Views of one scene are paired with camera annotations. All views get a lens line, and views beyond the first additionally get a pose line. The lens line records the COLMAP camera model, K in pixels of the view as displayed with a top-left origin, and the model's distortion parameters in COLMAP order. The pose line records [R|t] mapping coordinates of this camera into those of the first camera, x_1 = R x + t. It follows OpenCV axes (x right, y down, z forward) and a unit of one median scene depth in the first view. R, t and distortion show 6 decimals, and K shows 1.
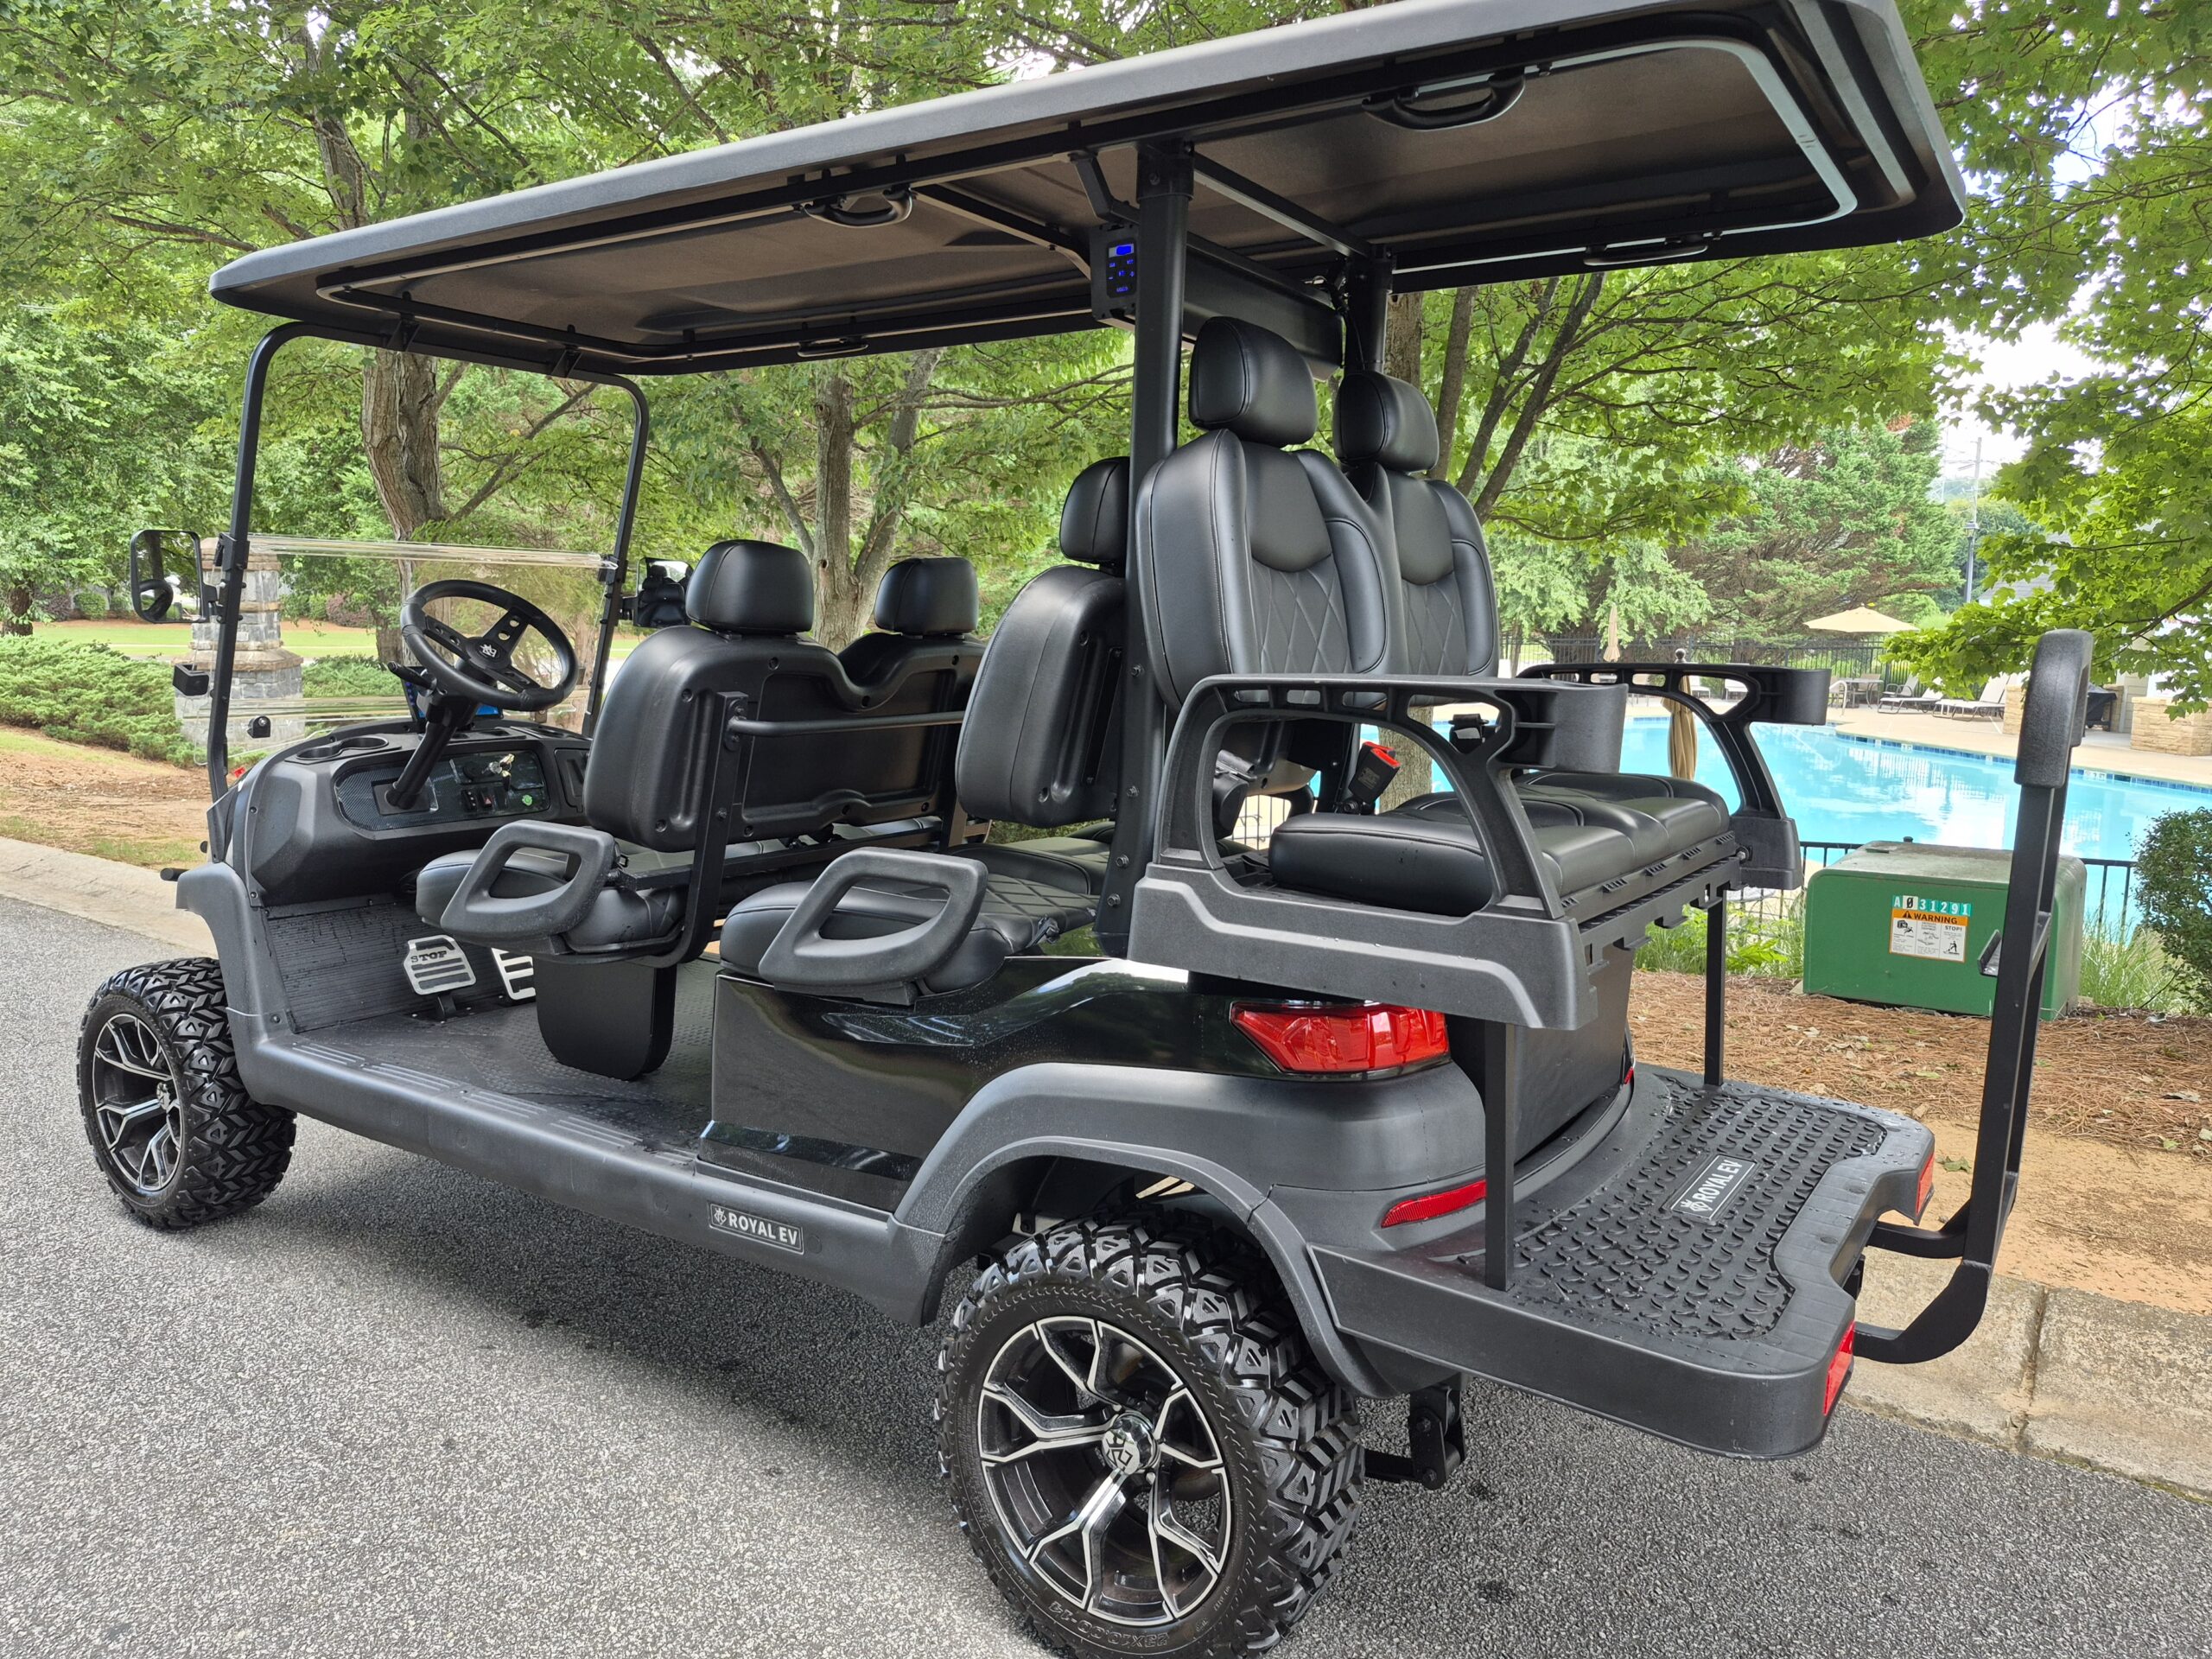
lens RADIAL K [[1537.9, 0, 1131.7], [0, 1537.9, 819.2], [0, 0, 1]] dist [0.100199, -0.158413]
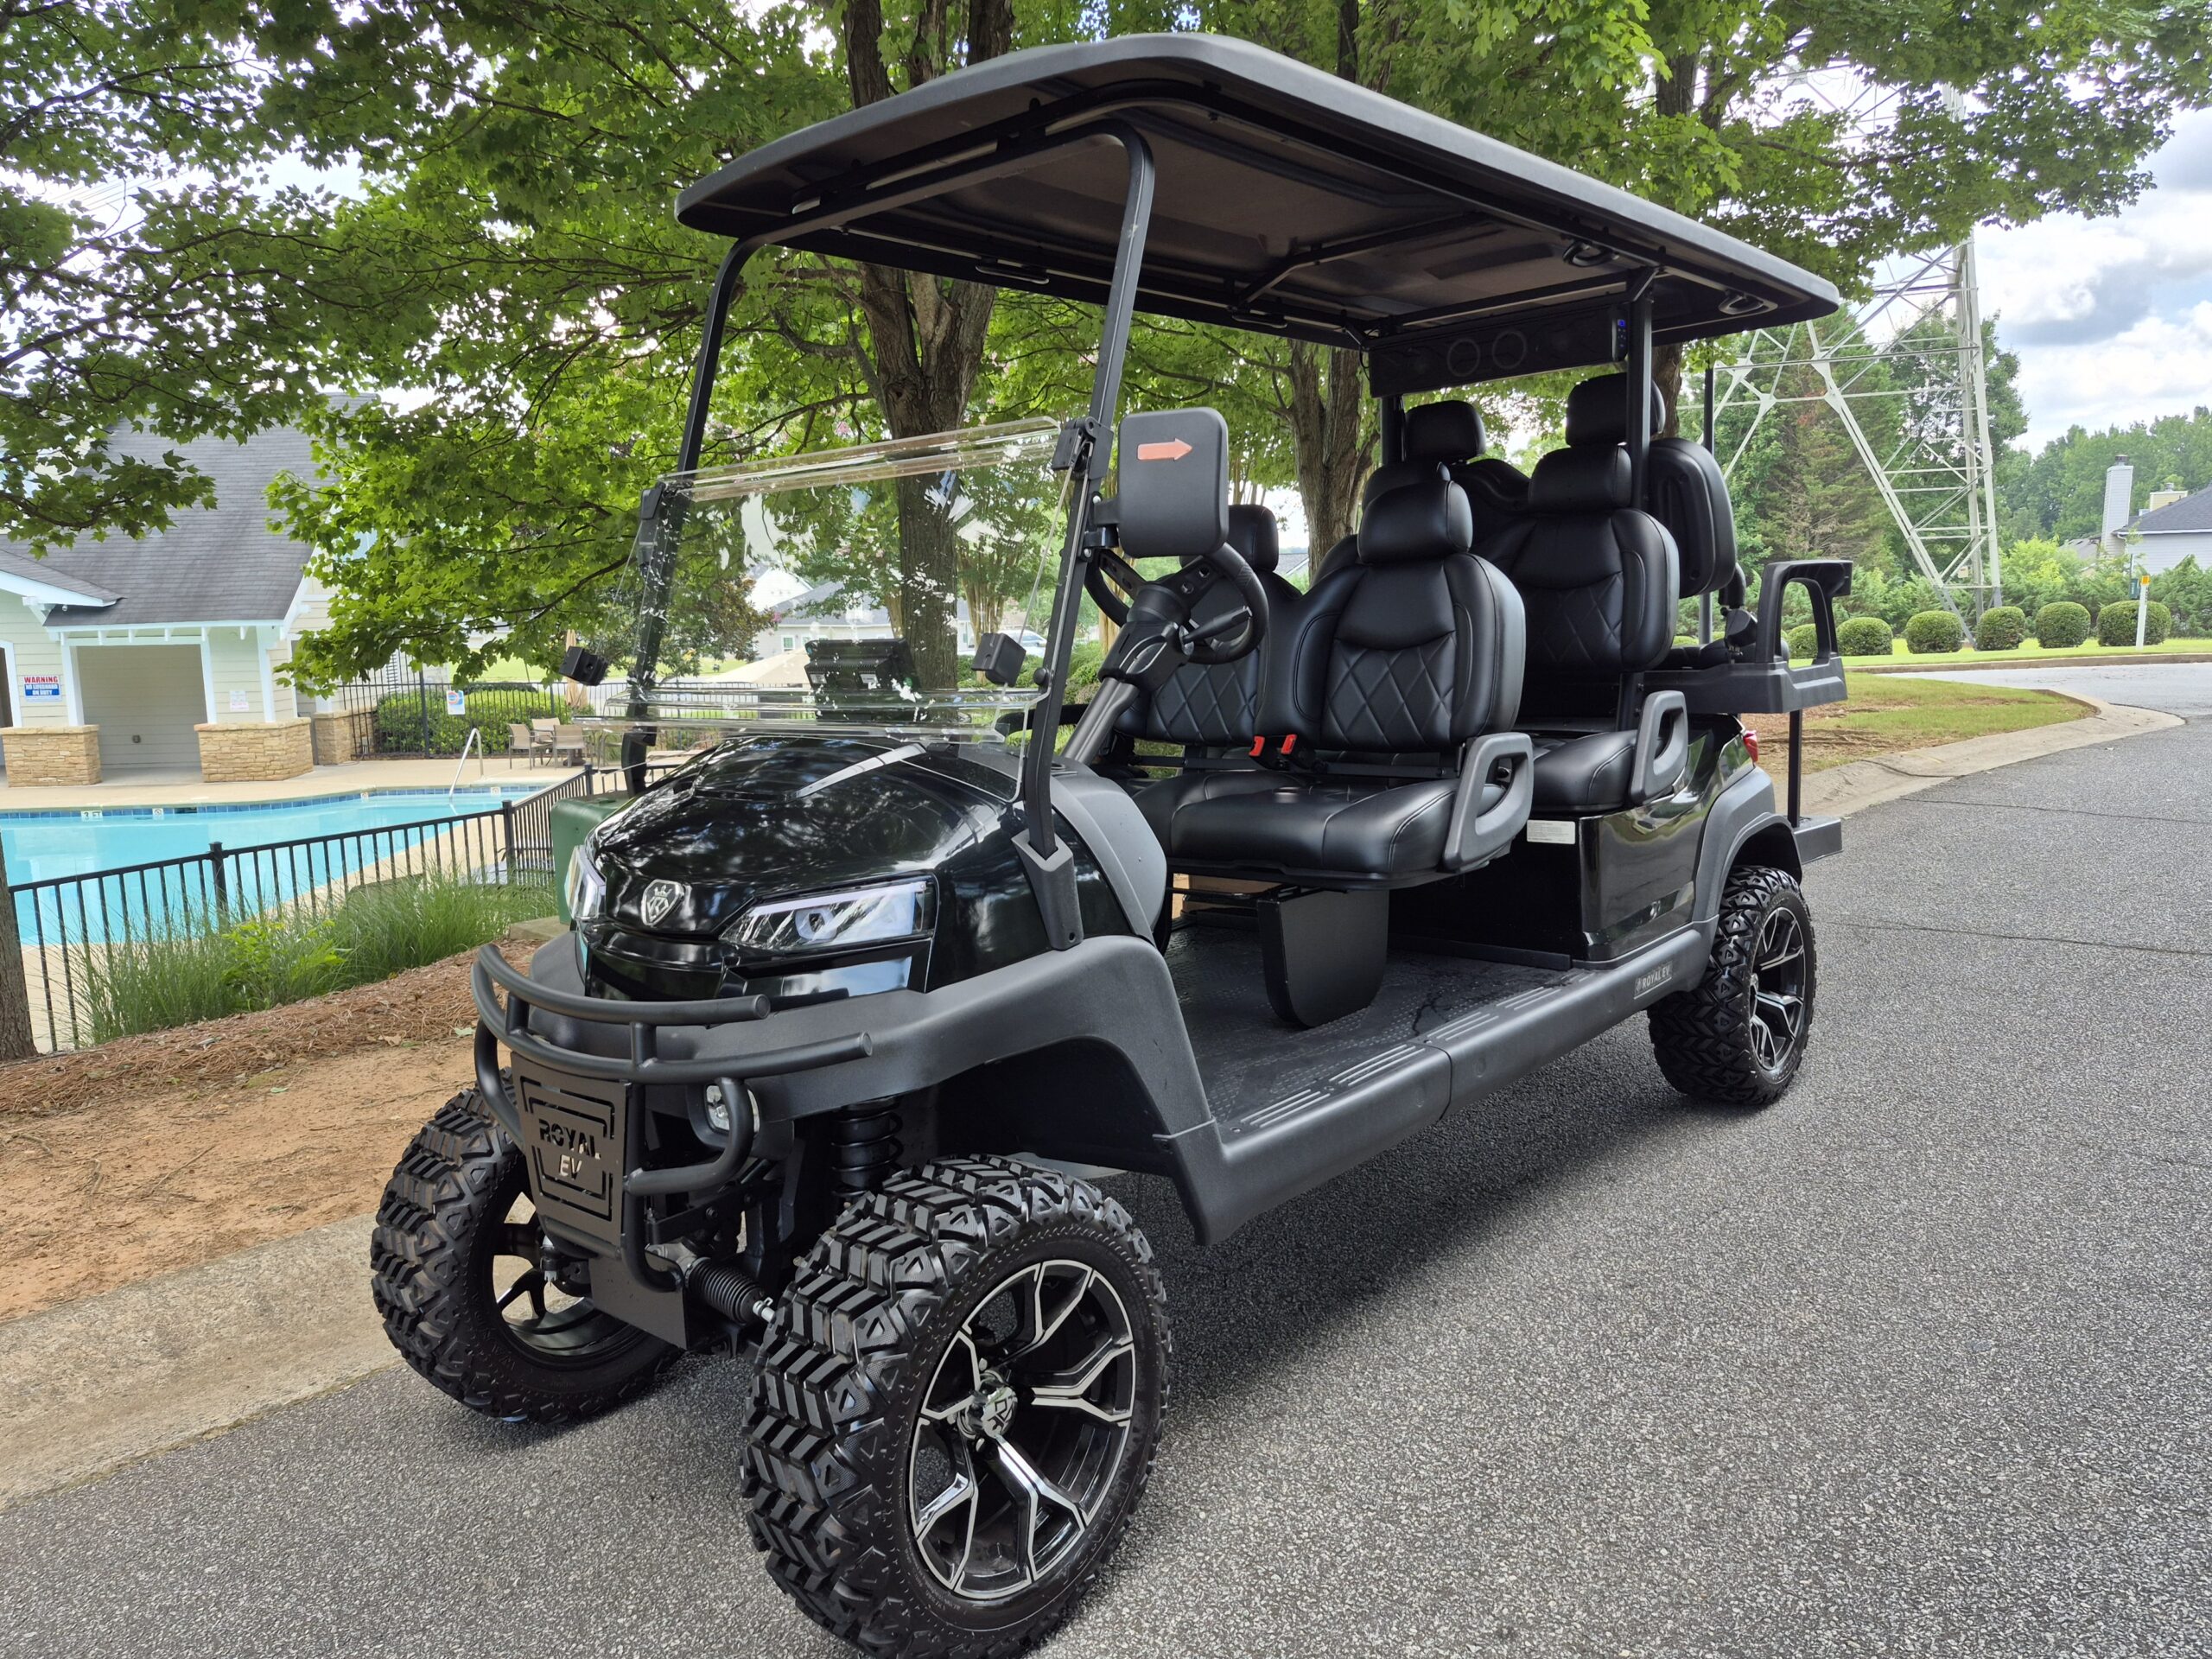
lens RADIAL K [[1537.9, 0, 1131.7], [0, 1537.9, 819.2], [0, 0, 1]] dist [0.100199, -0.158413]
pose [[0.136174, -0.152025, 0.978951, -0.085560], [0.169459, 0.977167, 0.128175, -0.007019], [-0.976084, 0.148438, 0.158827, 0.063157]]
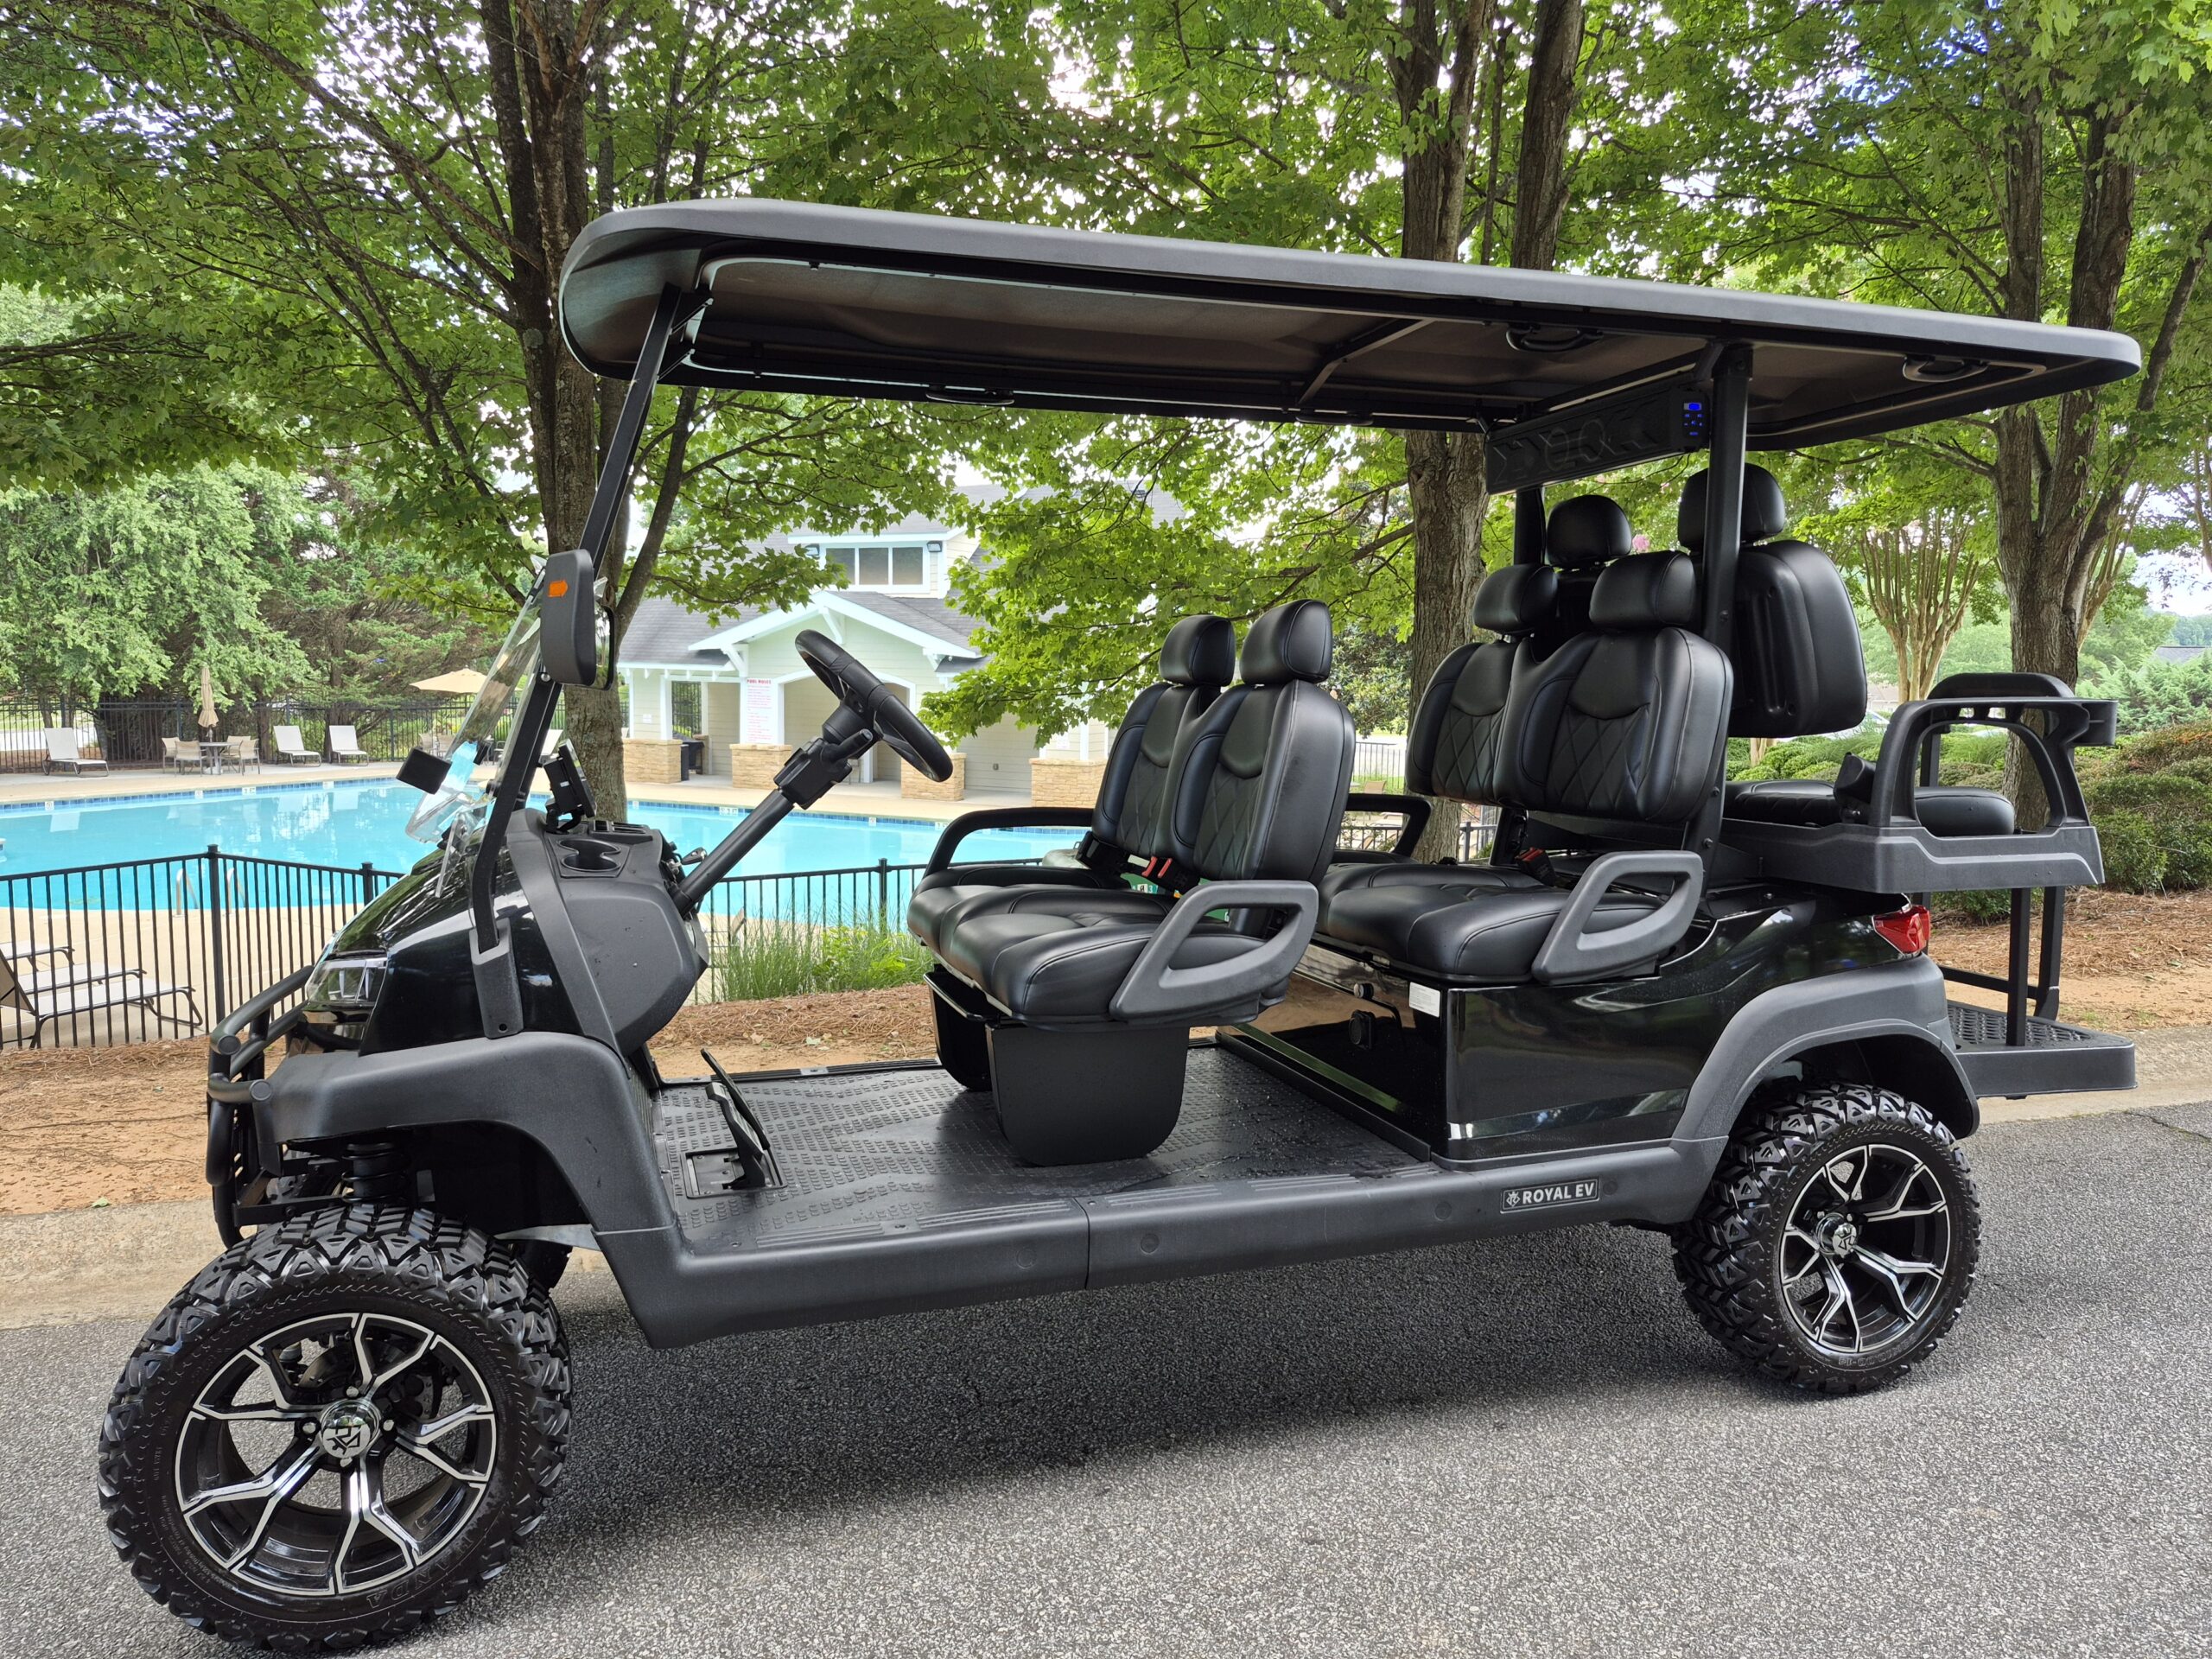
lens RADIAL K [[1528.6, 0, 1122.8], [0, 1528.6, 834.1], [0, 0, 1]] dist [0.056268, -0.055444]
pose [[0.621798, -0.085490, 0.778498, -0.067725], [0.107780, 0.993907, 0.023060, -0.003331], [-0.775726, 0.069568, 0.627224, 0.026485]]
